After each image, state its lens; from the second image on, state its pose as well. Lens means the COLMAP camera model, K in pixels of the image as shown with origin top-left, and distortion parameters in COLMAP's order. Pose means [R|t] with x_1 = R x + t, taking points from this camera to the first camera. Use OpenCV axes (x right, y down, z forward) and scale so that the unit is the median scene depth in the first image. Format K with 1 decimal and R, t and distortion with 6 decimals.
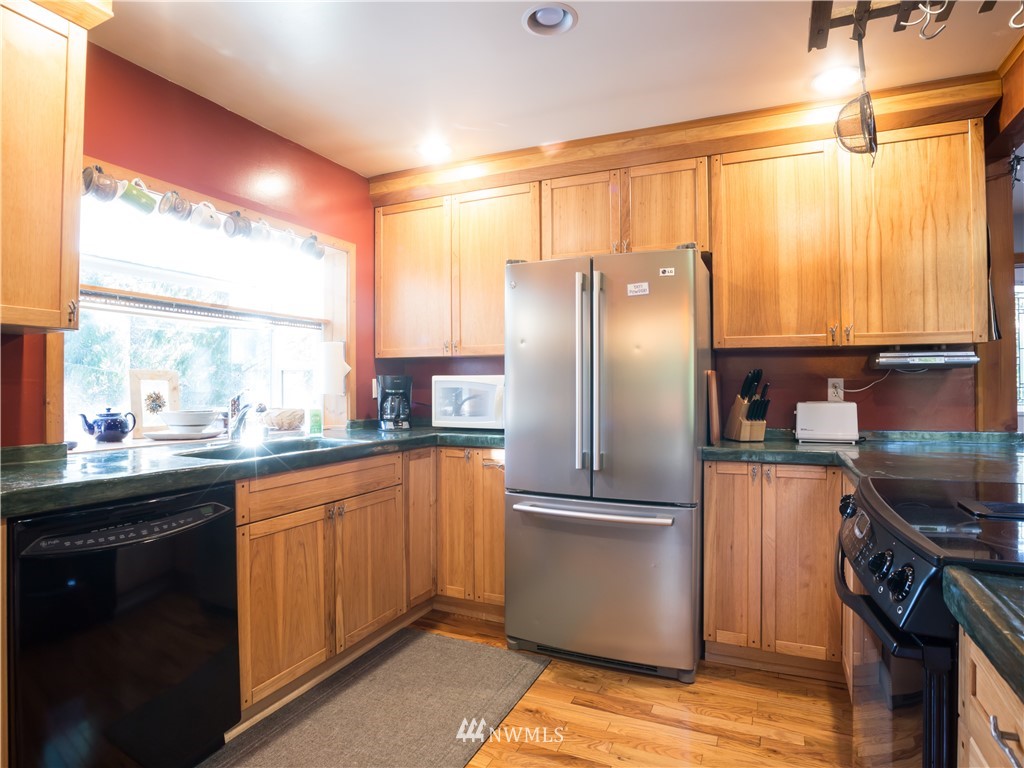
lens RADIAL K [[576.5, 0, 509.3], [0, 576.5, 383.9], [0, 0, 1]] dist [-0.066641, 0.021937]
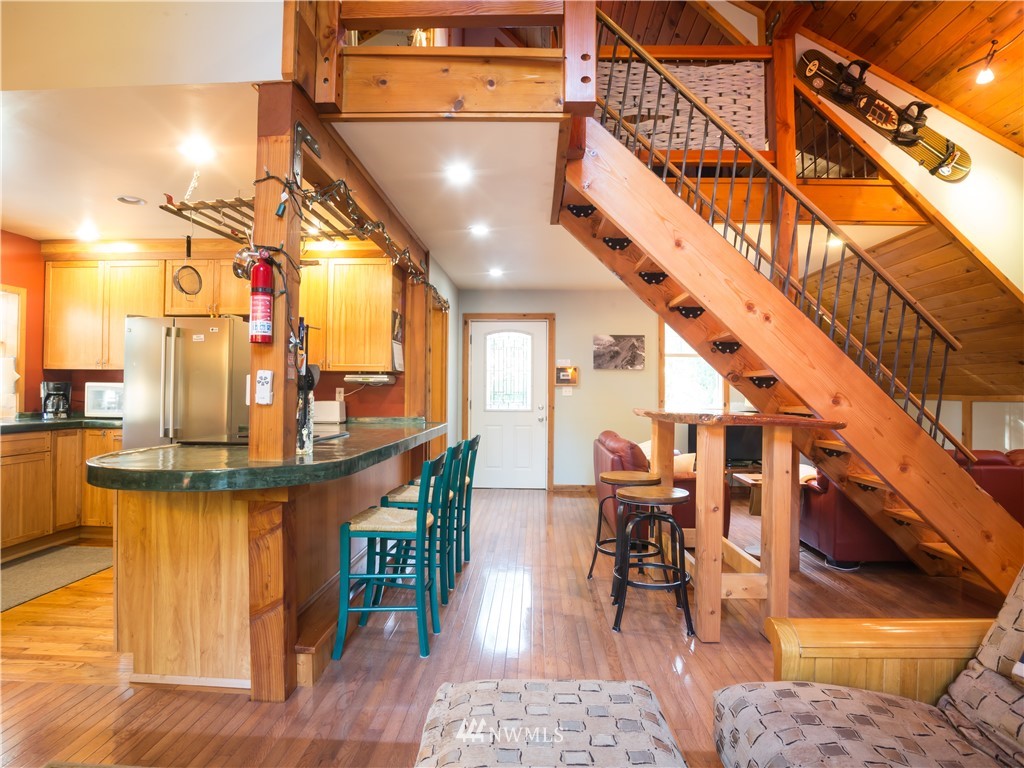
lens RADIAL K [[576.5, 0, 518.6], [0, 576.5, 381.3], [0, 0, 1]] dist [-0.066641, 0.021937]
pose [[0.921238, 0.016194, 0.388661, 0.380219], [-0.011964, 0.999840, -0.013303, -0.012884], [-0.388815, 0.007605, 0.921285, -0.860913]]
